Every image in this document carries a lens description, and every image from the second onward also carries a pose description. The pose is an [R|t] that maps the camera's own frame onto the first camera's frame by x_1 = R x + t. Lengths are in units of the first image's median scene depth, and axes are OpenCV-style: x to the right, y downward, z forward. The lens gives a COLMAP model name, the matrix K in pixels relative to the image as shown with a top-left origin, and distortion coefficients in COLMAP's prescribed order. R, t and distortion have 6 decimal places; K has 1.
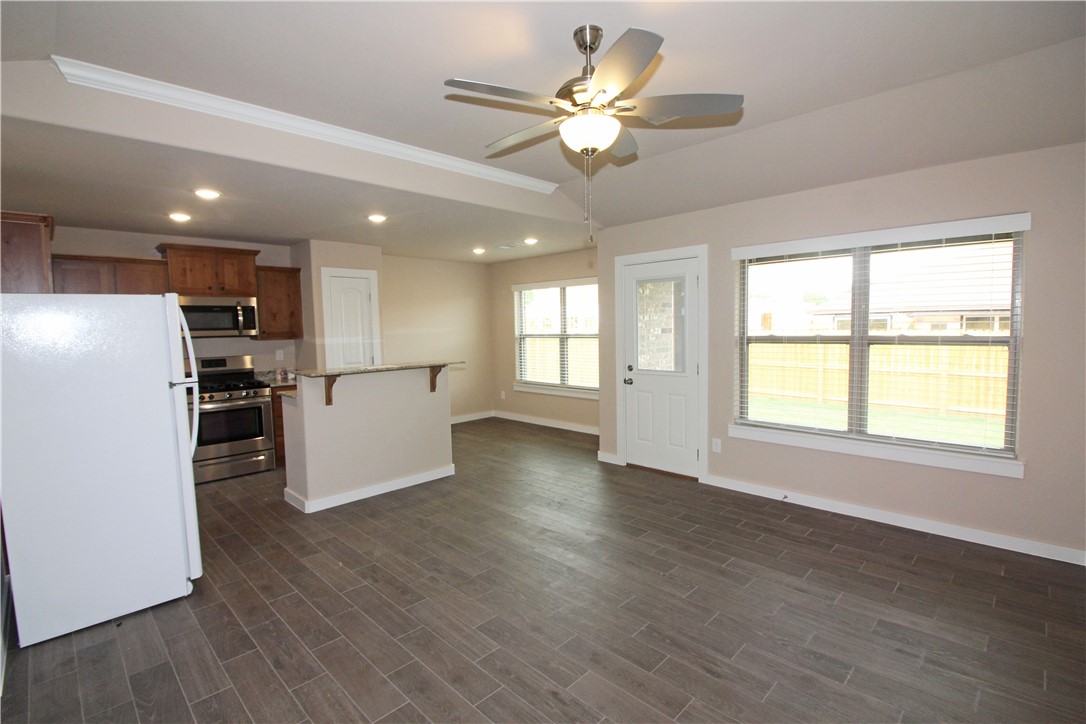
lens RADIAL K [[503.8, 0, 544.6], [0, 503.8, 371.9], [0, 0, 1]] dist [0.000719, 0.000000]
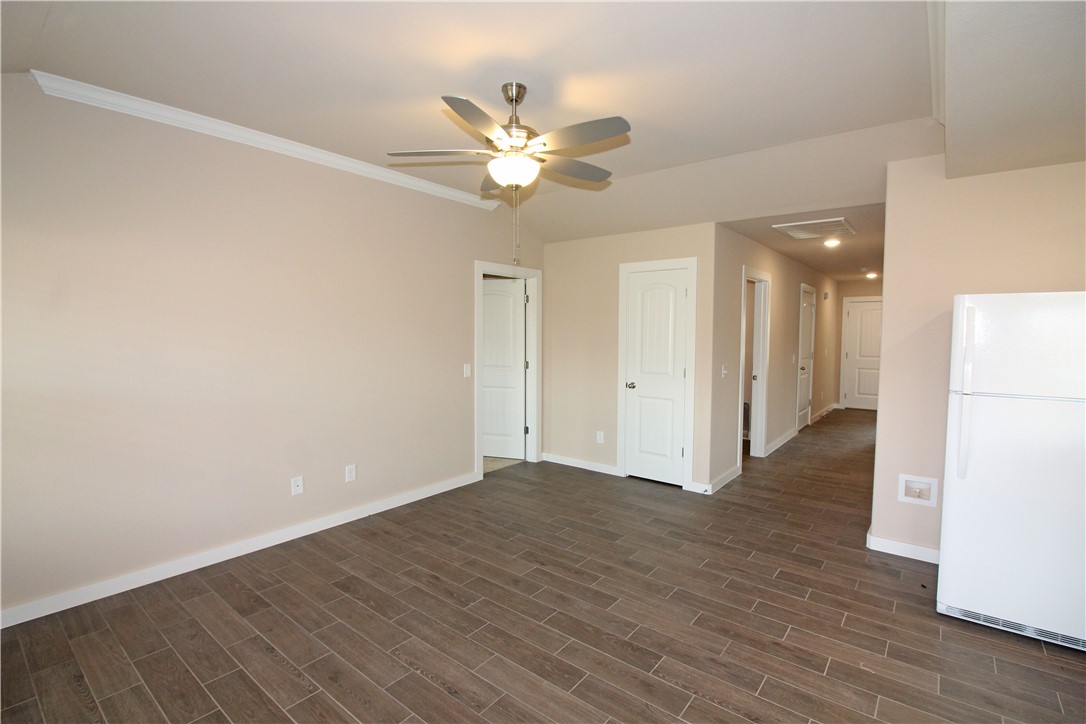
lens RADIAL K [[501.1, 0, 543.0], [0, 501.1, 362.0], [0, 0, 1]] dist [0.012804, -0.019992]
pose [[-0.994116, 0.023686, -0.105696, 0.093468], [0.006709, 0.987389, 0.158169, -0.133691], [0.108110, 0.156529, -0.981739, 1.332047]]
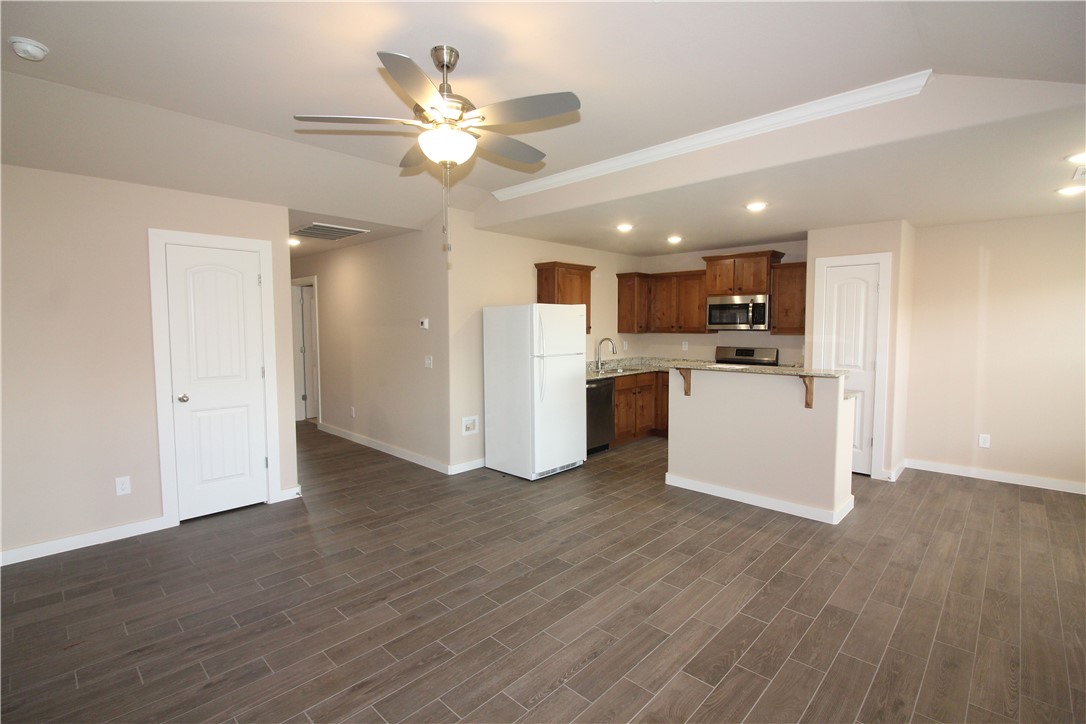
lens RADIAL K [[501.1, 0, 543.0], [0, 501.1, 362.0], [0, 0, 1]] dist [0.012804, -0.019992]
pose [[0.015803, 0.092508, -0.995586, 0.709375], [-0.091370, 0.991678, 0.090695, -0.083259], [0.995692, 0.089534, 0.024124, 0.723311]]
